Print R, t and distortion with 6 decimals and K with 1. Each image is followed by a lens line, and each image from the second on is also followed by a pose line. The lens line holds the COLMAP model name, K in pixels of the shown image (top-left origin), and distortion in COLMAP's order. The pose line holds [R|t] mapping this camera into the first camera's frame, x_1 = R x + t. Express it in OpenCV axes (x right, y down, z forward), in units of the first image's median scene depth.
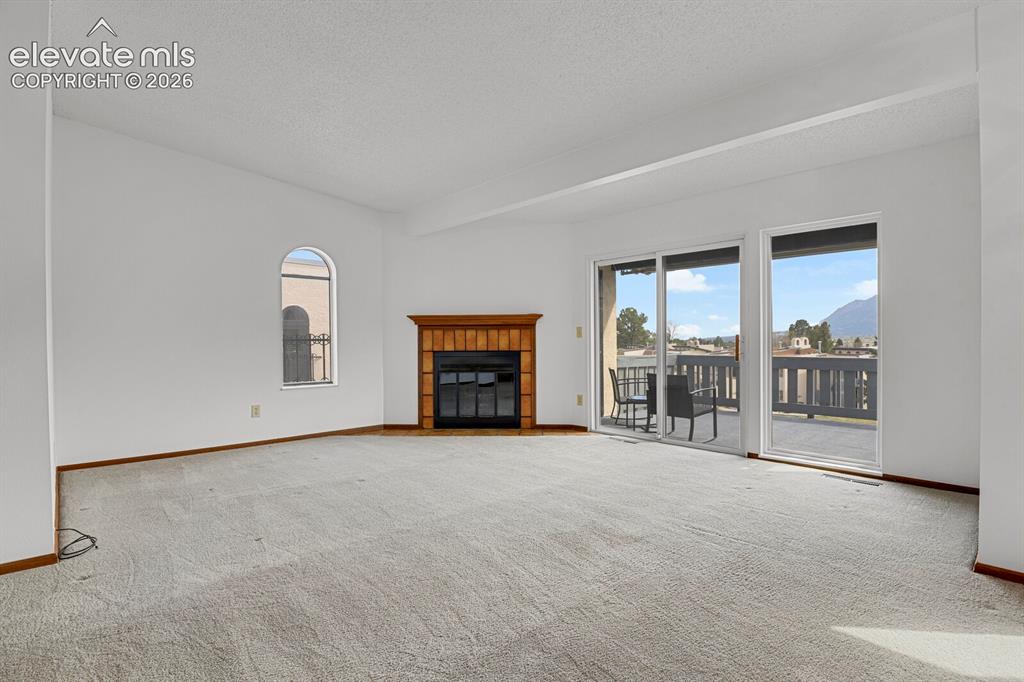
lens RADIAL K [[516.4, 0, 520.4], [0, 516.4, 341.9], [0, 0, 1]] dist [-0.019815, -0.000930]
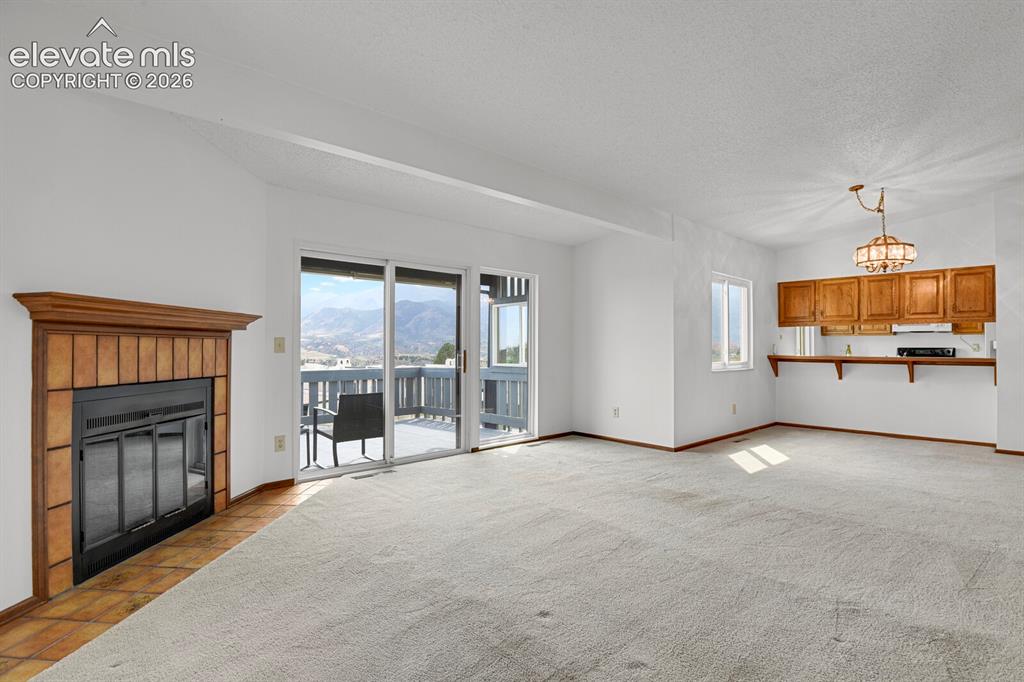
lens RADIAL K [[503.4, 0, 512.0], [0, 503.4, 341.0], [0, 0, 1]] dist [-0.033921, -0.000669]
pose [[0.005706, 0.019973, 0.999784, -0.541910], [0.011475, 0.999733, -0.020037, -0.007060], [-0.999918, 0.011587, 0.005476, 0.669305]]
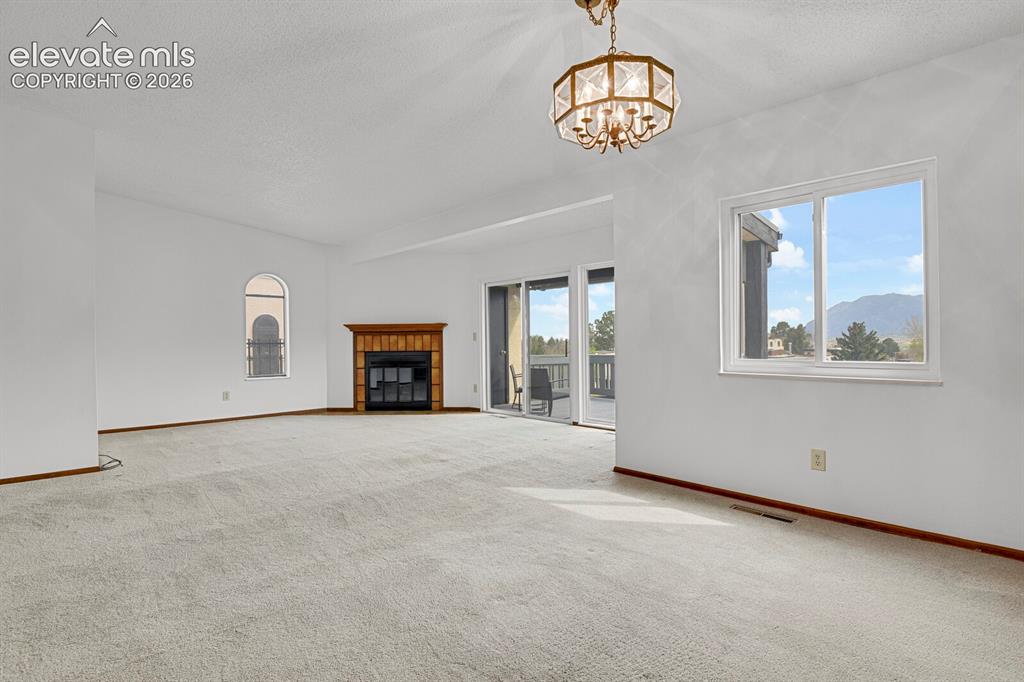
lens RADIAL K [[516.4, 0, 520.4], [0, 516.4, 341.9], [0, 0, 1]] dist [-0.019815, -0.000930]
pose [[0.999817, -0.003120, 0.018887, 0.202137], [0.003214, 0.999983, -0.004961, 0.001109], [-0.018872, 0.005021, 0.999809, -0.315987]]
